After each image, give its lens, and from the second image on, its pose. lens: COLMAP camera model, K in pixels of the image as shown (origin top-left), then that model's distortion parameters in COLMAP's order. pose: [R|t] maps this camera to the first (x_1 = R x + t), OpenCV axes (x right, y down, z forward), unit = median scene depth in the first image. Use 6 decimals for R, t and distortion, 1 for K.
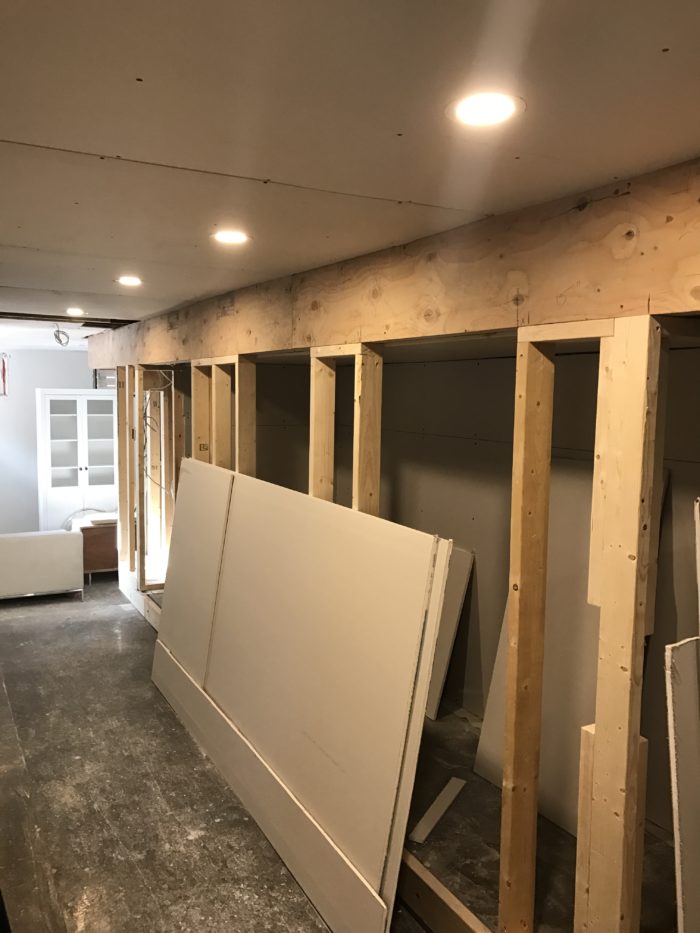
lens RADIAL K [[770.9, 0, 358.1], [0, 770.9, 468.2], [0, 0, 1]] dist [0.032963, -0.022523]
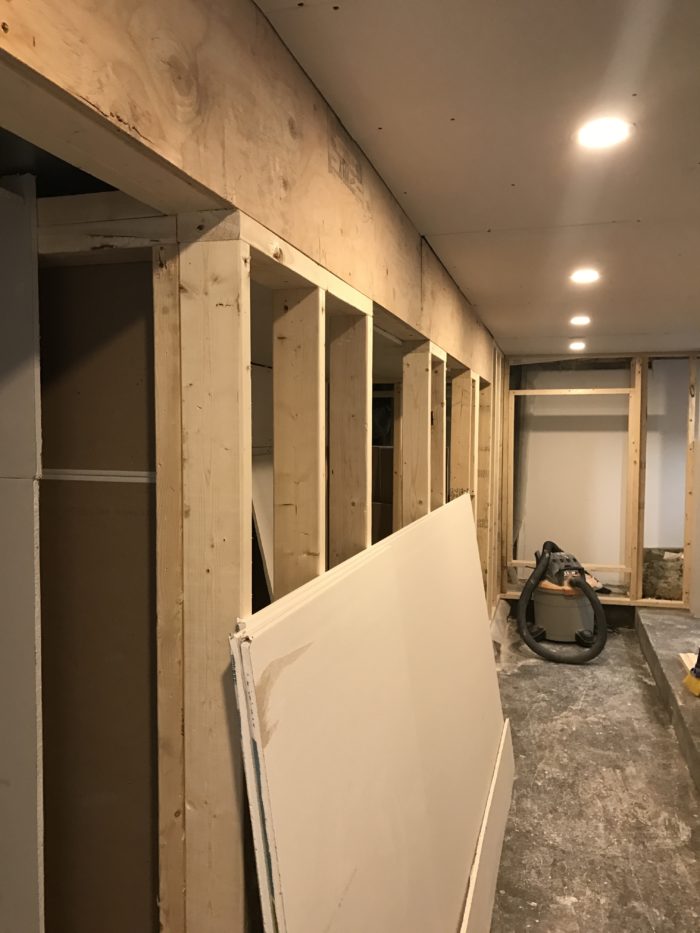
lens RADIAL K [[770.9, 0, 354.2], [0, 770.9, 465.1], [0, 0, 1]] dist [0.032963, -0.022523]
pose [[-0.716722, -0.076282, 0.693174, -0.591952], [0.050849, 0.985637, 0.161042, -0.160415], [-0.695503, 0.150670, -0.702549, 1.662805]]
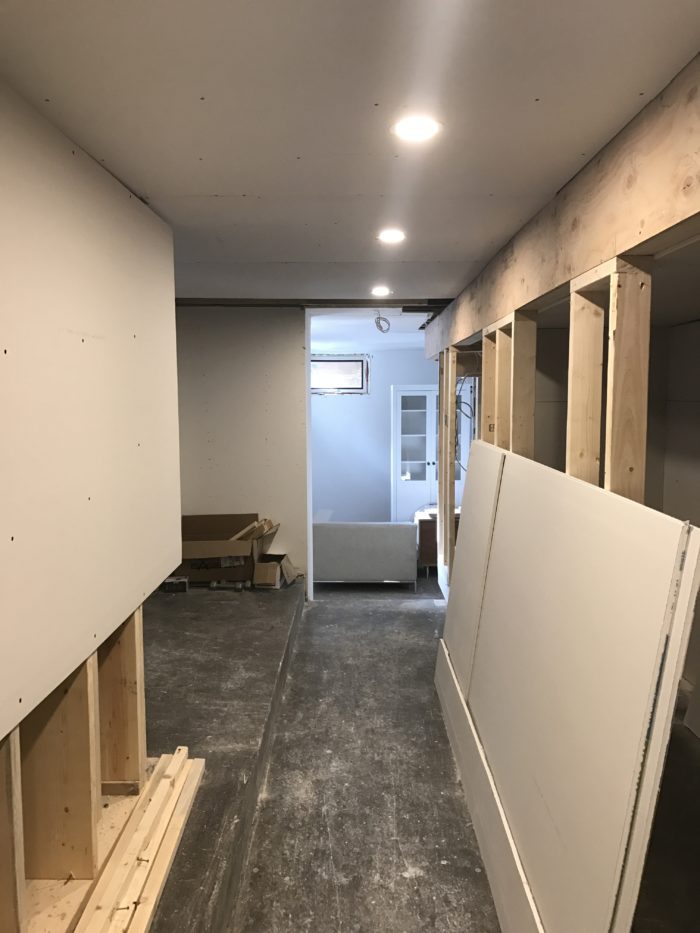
lens RADIAL K [[770.9, 0, 347.1], [0, 770.9, 467.6], [0, 0, 1]] dist [0.032963, -0.022523]
pose [[0.869388, 0.019622, -0.493740, 0.130654], [-0.025399, 0.999665, -0.004995, 0.039570], [0.493477, 0.016883, 0.869595, 0.222162]]
